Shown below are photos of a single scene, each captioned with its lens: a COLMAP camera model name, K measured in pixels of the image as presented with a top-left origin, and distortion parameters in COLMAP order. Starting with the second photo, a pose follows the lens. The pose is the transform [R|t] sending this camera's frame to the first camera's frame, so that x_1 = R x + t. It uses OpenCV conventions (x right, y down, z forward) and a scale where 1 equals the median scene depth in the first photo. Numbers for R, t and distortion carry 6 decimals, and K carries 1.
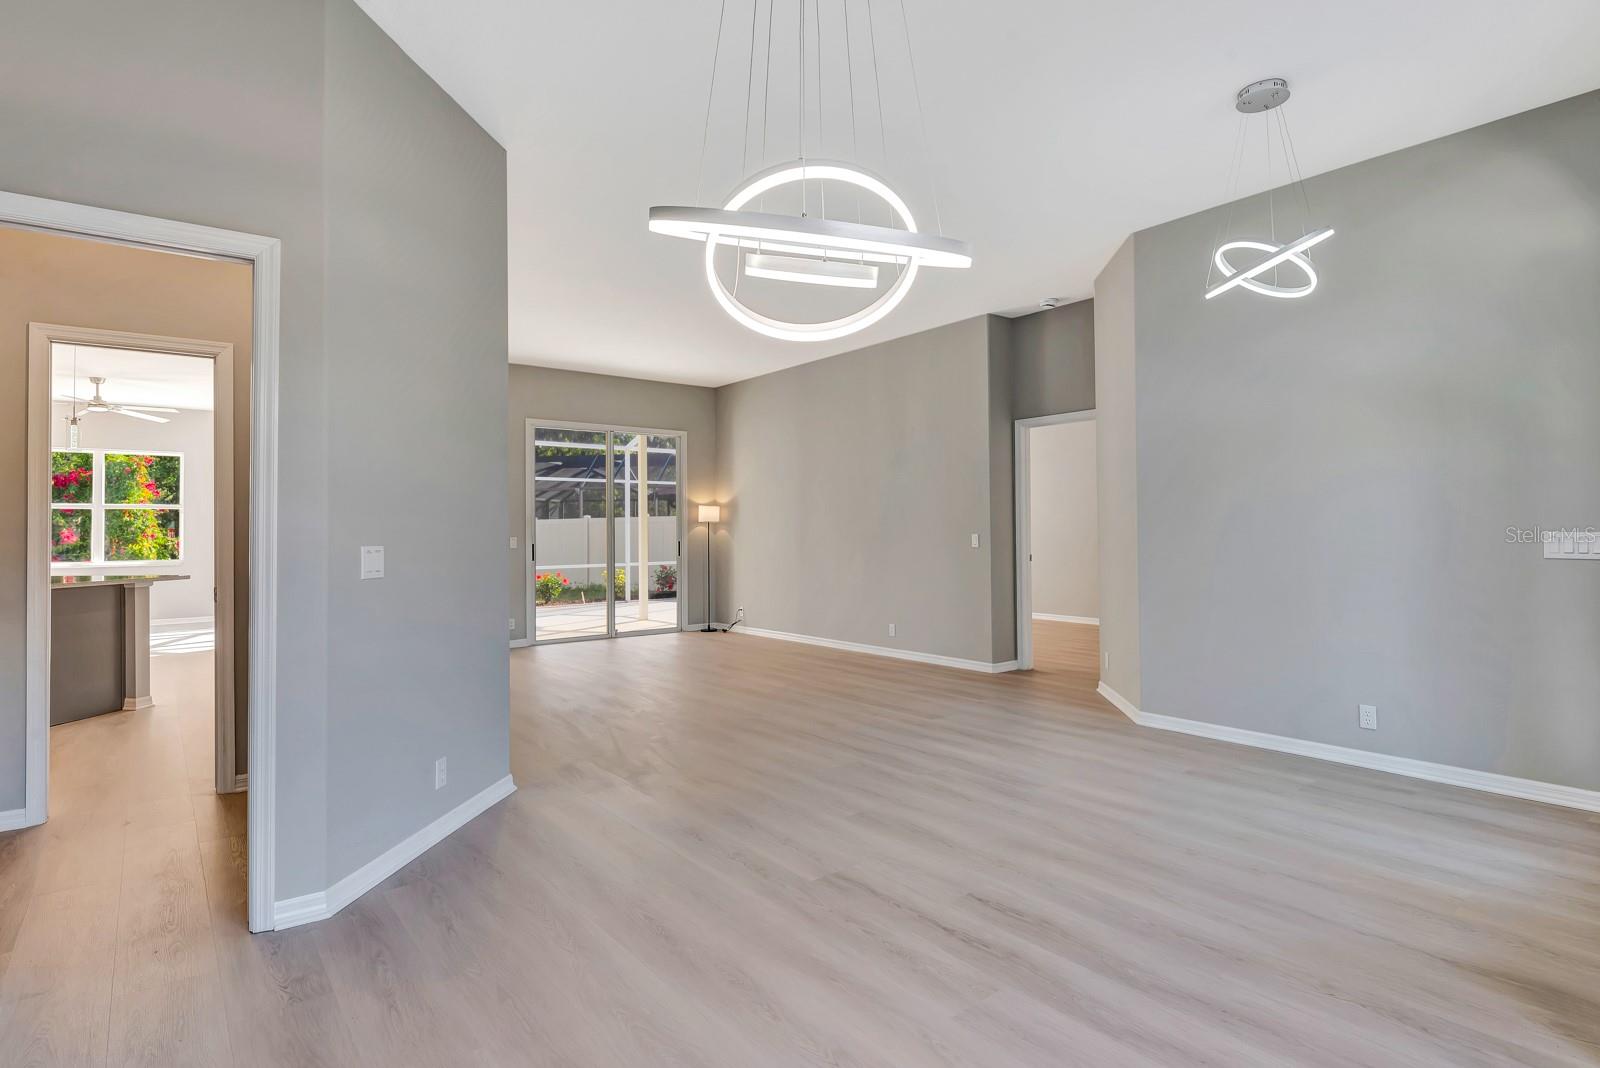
lens RADIAL K [[808.9, 0, 800.0], [0, 808.9, 534.0], [0, 0, 1]] dist [0.000877, 0.000156]
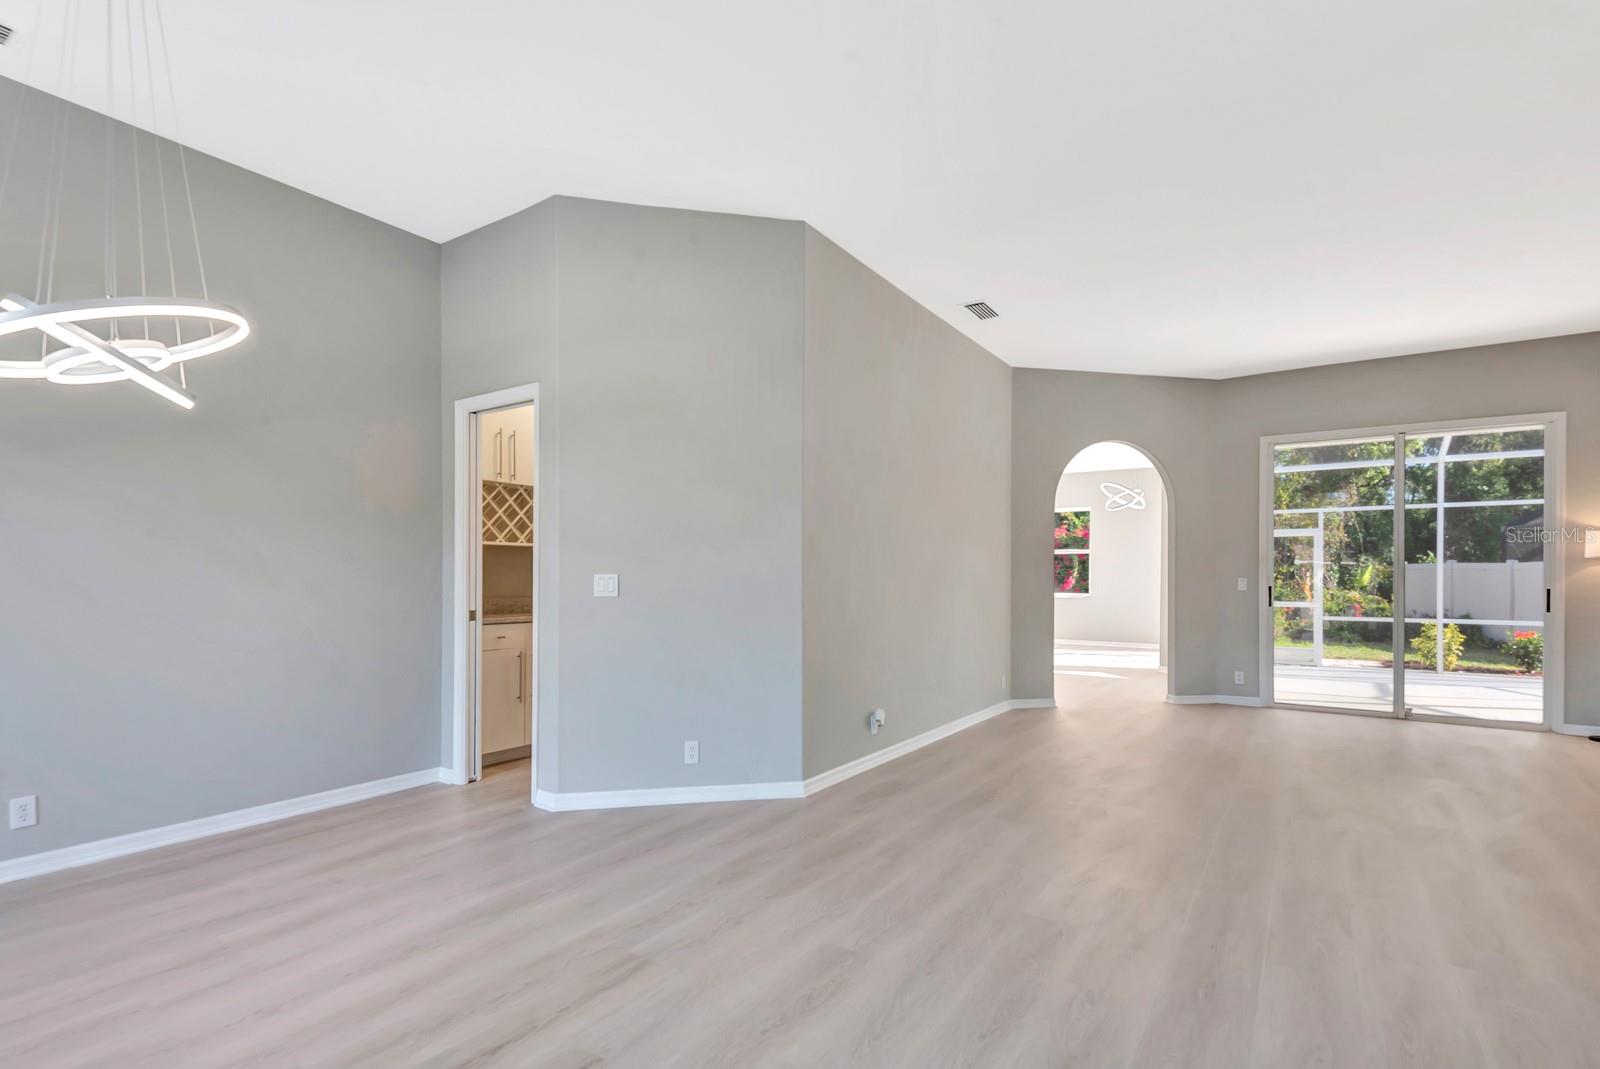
lens RADIAL K [[766.1, 0, 804.3], [0, 766.1, 568.9], [0, 0, 1]] dist [0.021330, -0.000003]
pose [[0.313583, 0.001650, -0.949559, 0.278095], [-0.011379, 0.999933, -0.002020, 0.001251], [0.949492, 0.011438, 0.313581, 0.285642]]
